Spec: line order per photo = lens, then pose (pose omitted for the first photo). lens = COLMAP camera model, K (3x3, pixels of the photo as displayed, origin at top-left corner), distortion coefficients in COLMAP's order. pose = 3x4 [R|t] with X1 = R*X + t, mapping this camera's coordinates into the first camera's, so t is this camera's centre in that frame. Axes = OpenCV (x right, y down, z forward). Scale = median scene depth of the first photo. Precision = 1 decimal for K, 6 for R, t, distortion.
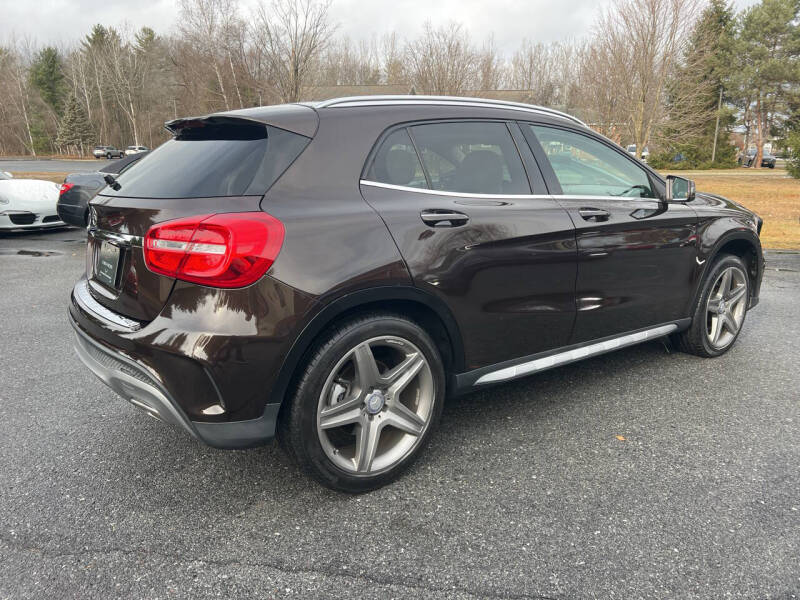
lens RADIAL K [[591.5, 0, 397.0], [0, 591.5, 302.4], [0, 0, 1]] dist [0.046481, -0.042814]
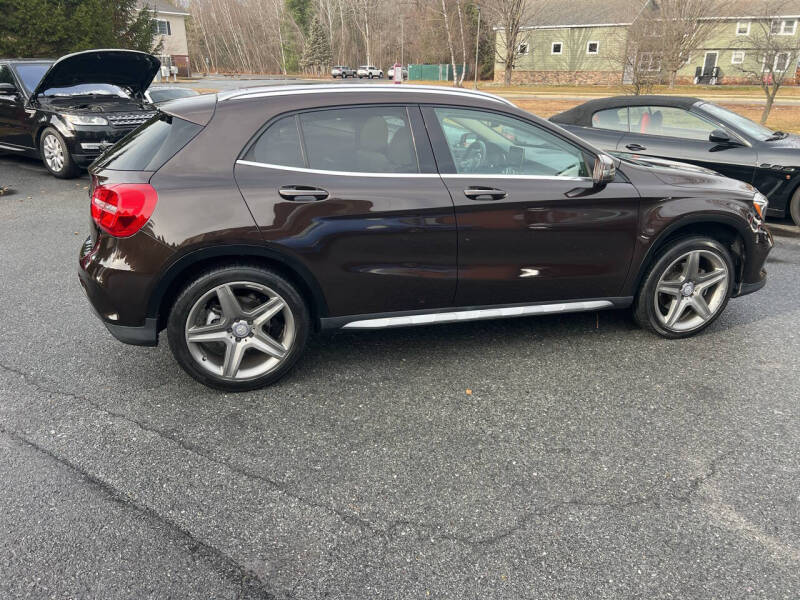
lens RADIAL K [[591.5, 0, 397.0], [0, 591.5, 302.4], [0, 0, 1]] dist [0.046481, -0.042814]
pose [[0.932766, 0.132400, -0.335289, 0.701556], [-0.089357, 0.986002, 0.140765, -0.107187], [0.349233, -0.101341, 0.931540, -0.116825]]
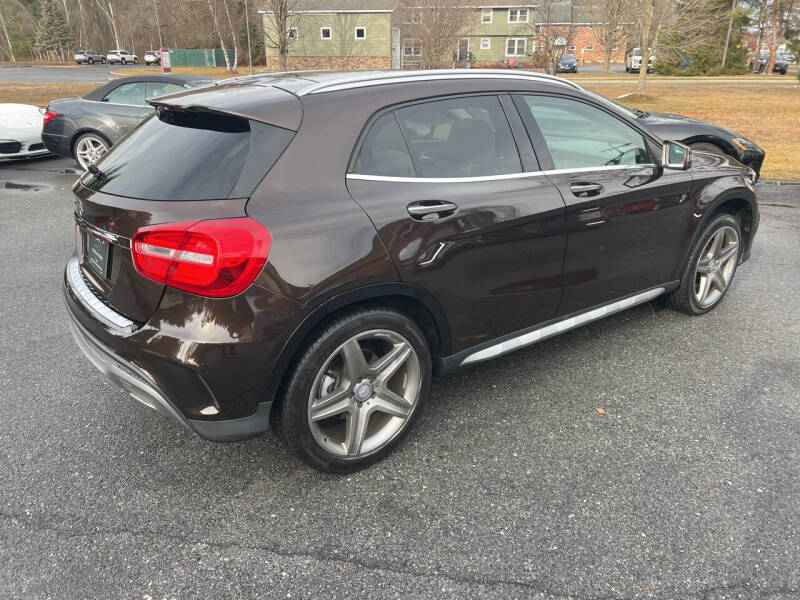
lens RADIAL K [[588.9, 0, 386.9], [0, 588.9, 301.6], [0, 0, 1]] dist [0.055790, -0.054542]
pose [[0.999963, -0.002159, -0.008306, 0.012205], [0.003357, 0.989124, 0.147048, -0.132619], [0.007898, -0.147071, 0.989094, -0.001930]]
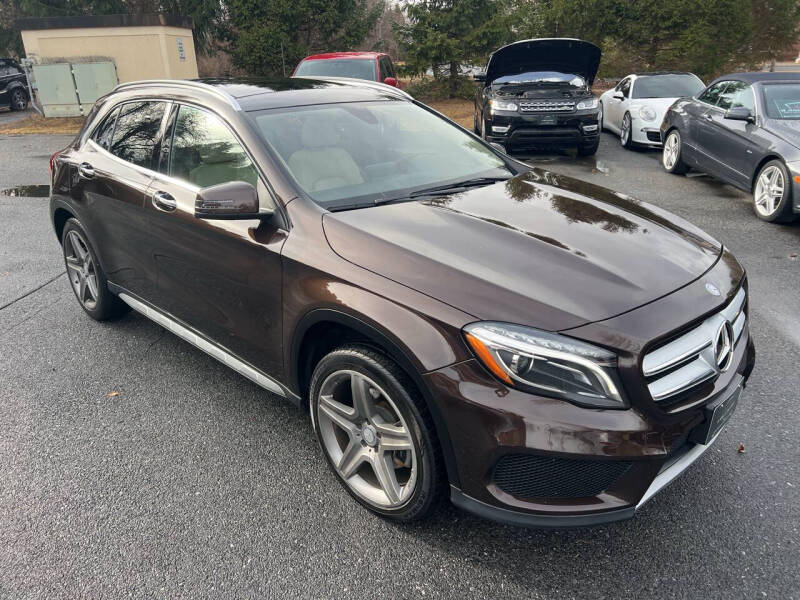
lens RADIAL K [[594.6, 0, 400.0], [0, 594.6, 300.0], [0, 0, 1]] dist [0.050362, -0.049632]
pose [[0.156178, 0.361635, -0.919146, 1.671413], [-0.216618, 0.920451, 0.325342, -0.493810], [0.963683, 0.148292, 0.222091, 1.435798]]
